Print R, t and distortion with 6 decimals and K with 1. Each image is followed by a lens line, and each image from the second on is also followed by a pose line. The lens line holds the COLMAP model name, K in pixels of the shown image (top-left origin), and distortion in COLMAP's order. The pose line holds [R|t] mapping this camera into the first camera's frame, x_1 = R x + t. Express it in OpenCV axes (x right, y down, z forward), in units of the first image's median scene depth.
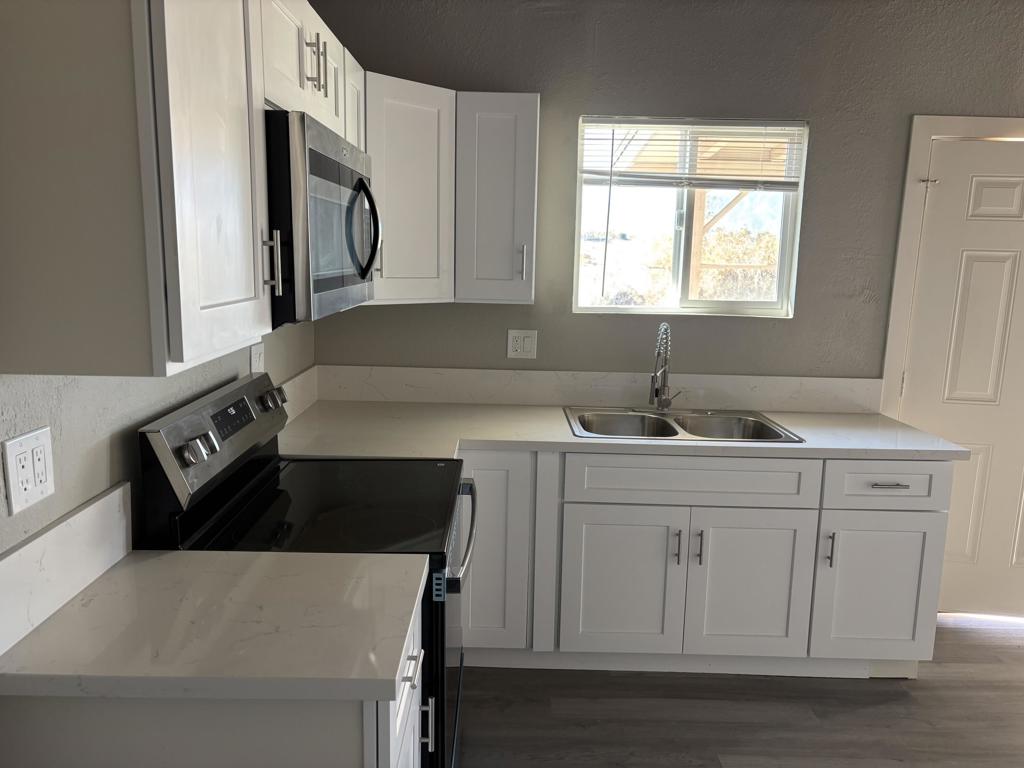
lens RADIAL K [[777.4, 0, 512.8], [0, 777.4, 386.9], [0, 0, 1]] dist [0.010124, -0.007161]
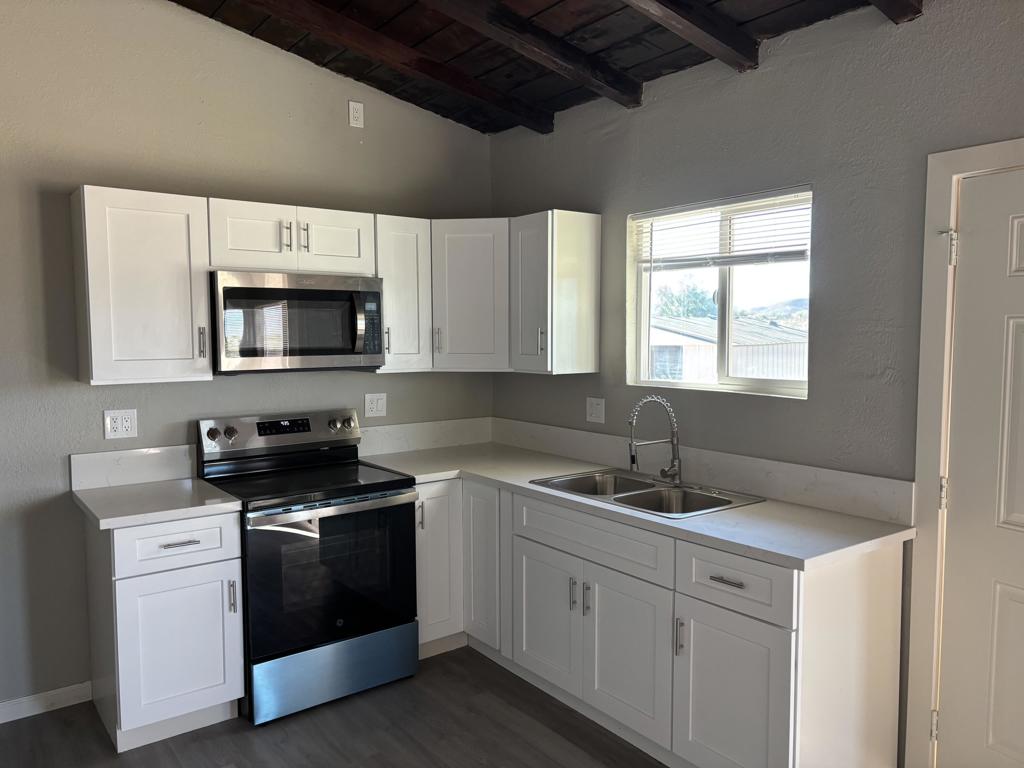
lens RADIAL K [[777.4, 0, 513.5], [0, 777.4, 383.8], [0, 0, 1]] dist [0.010124, -0.007161]
pose [[0.591568, 0.031093, -0.805655, 0.902717], [-0.120459, 0.991449, -0.050186, -0.021208], [0.797206, 0.126737, 0.590255, 0.209417]]
